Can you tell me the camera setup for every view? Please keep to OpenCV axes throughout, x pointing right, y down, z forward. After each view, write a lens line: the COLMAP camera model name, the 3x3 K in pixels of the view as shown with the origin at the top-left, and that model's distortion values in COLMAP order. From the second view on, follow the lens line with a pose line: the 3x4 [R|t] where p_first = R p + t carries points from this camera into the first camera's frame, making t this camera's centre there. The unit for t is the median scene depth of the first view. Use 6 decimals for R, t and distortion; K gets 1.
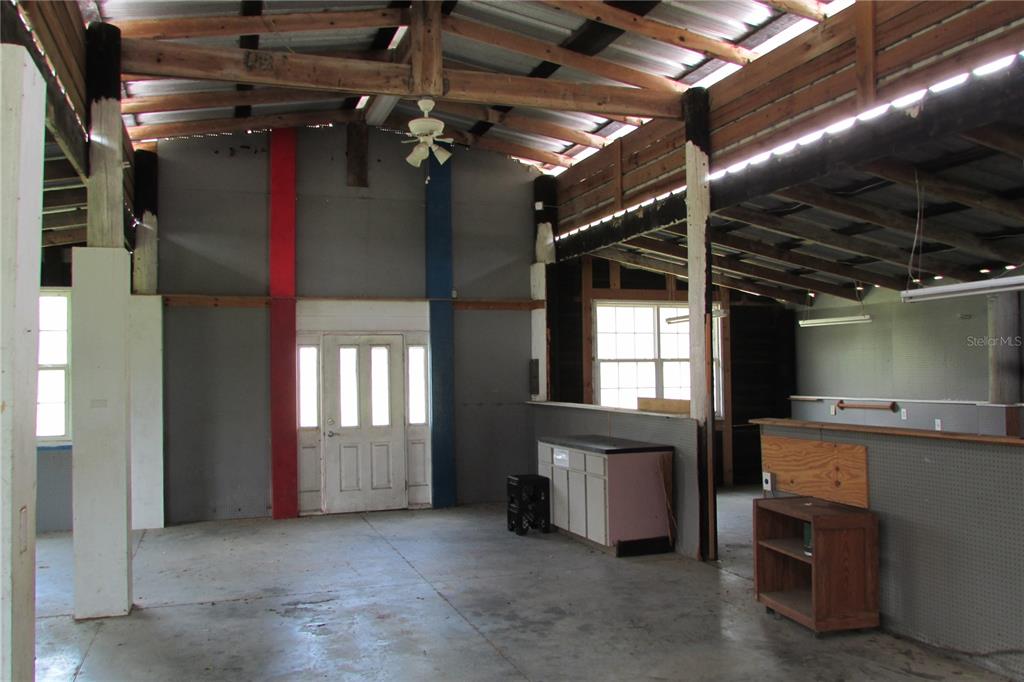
lens RADIAL K [[870.1, 0, 512.0], [0, 870.1, 341.0], [0, 0, 1]] dist [-0.002044, -0.002755]
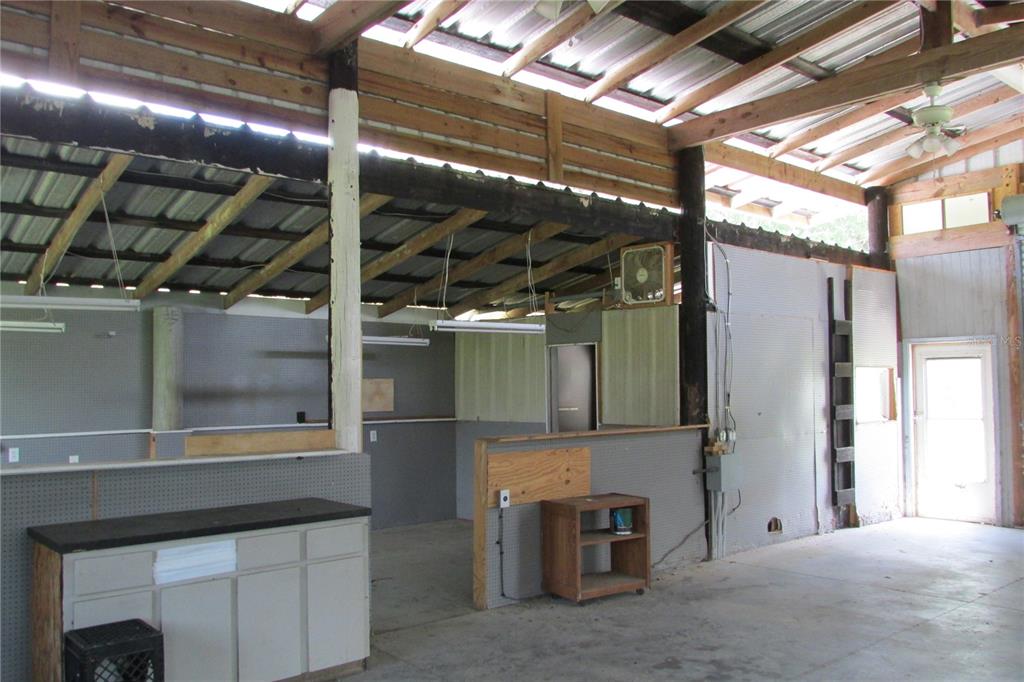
lens RADIAL K [[870.1, 0, 512.0], [0, 870.1, 341.0], [0, 0, 1]] dist [-0.002044, -0.002755]
pose [[-0.372166, 0.056331, 0.926455, -0.701338], [-0.022469, 0.997317, -0.069665, 0.051970], [-0.927894, -0.046743, -0.369902, 1.466231]]
